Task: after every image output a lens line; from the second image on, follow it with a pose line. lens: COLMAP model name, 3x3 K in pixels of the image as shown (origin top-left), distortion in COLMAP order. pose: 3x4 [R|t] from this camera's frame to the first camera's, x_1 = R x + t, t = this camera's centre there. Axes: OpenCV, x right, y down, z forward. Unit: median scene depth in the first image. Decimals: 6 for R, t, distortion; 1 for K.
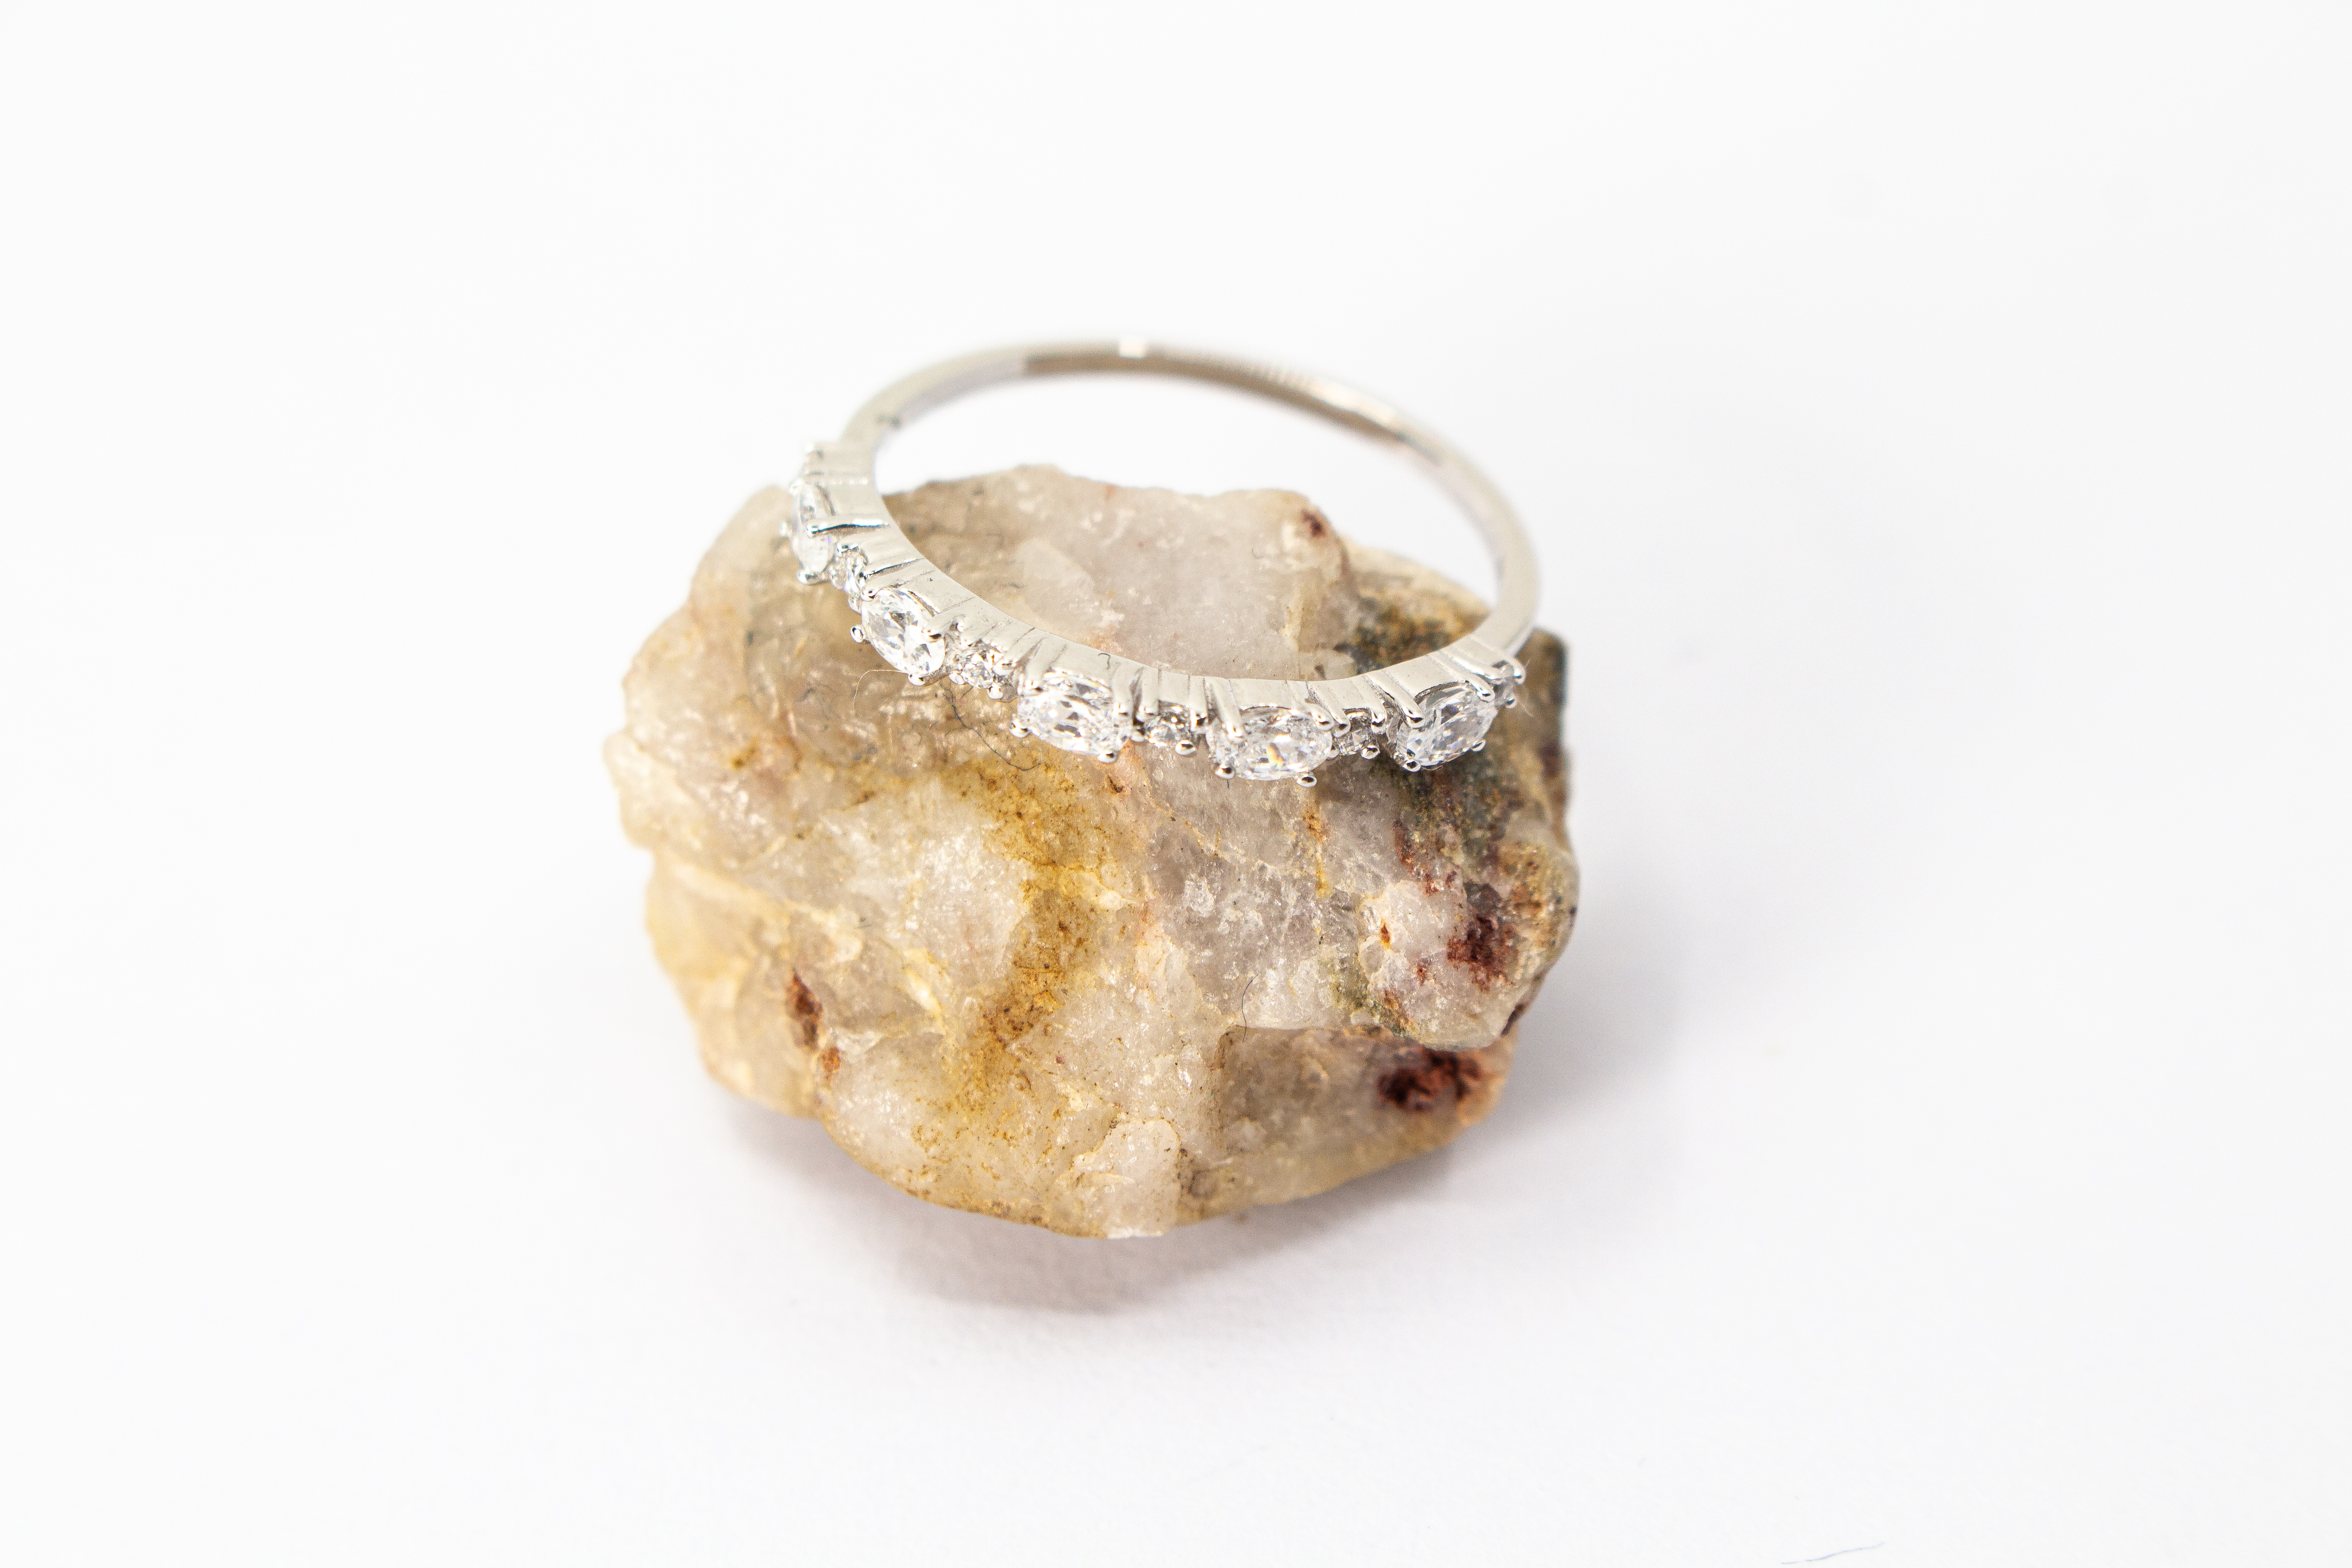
lens RADIAL K [[5435.2, 0, 1176.0], [0, 5435.2, 784.0], [0, 0, 1]] dist [0.010886, 0.362624]
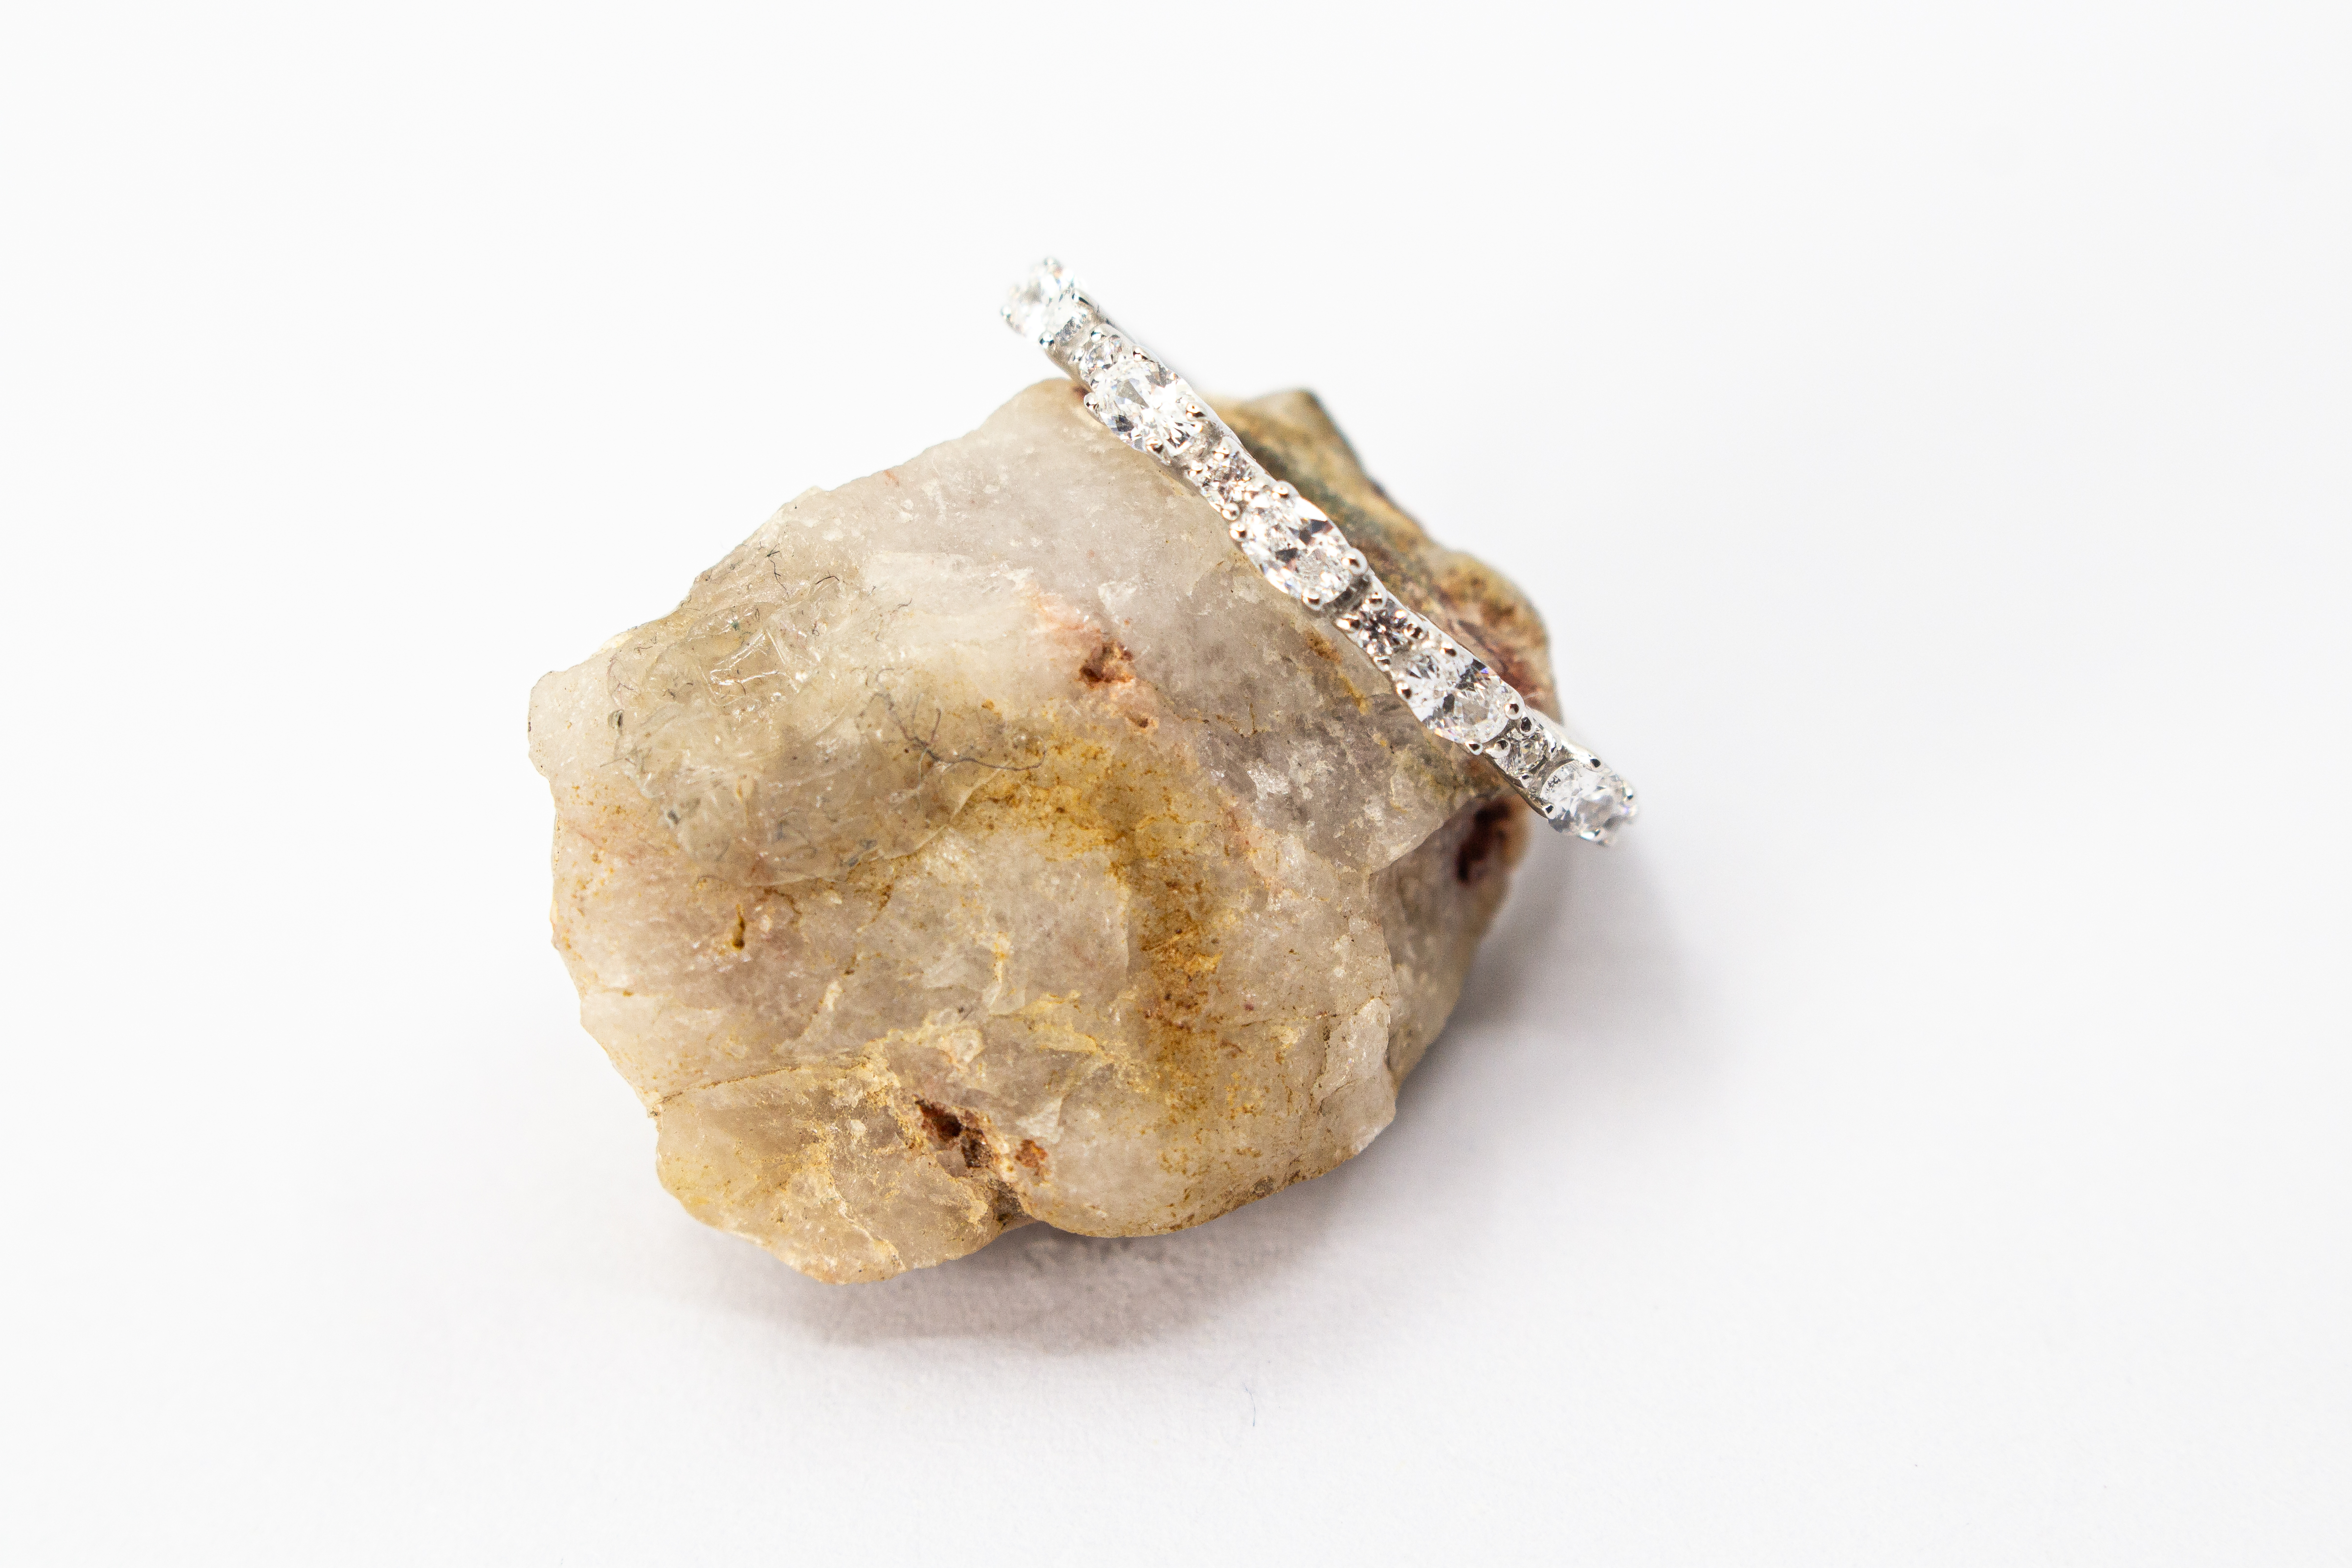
lens RADIAL K [[5435.0, 0, 1176.0], [0, 5435.0, 784.0], [0, 0, 1]] dist [0.010886, 0.362624]
pose [[0.736012, -0.512230, 0.442614, -0.413422], [0.518969, 0.846754, 0.116956, -0.093912], [-0.434693, 0.143622, 0.889053, 0.182696]]
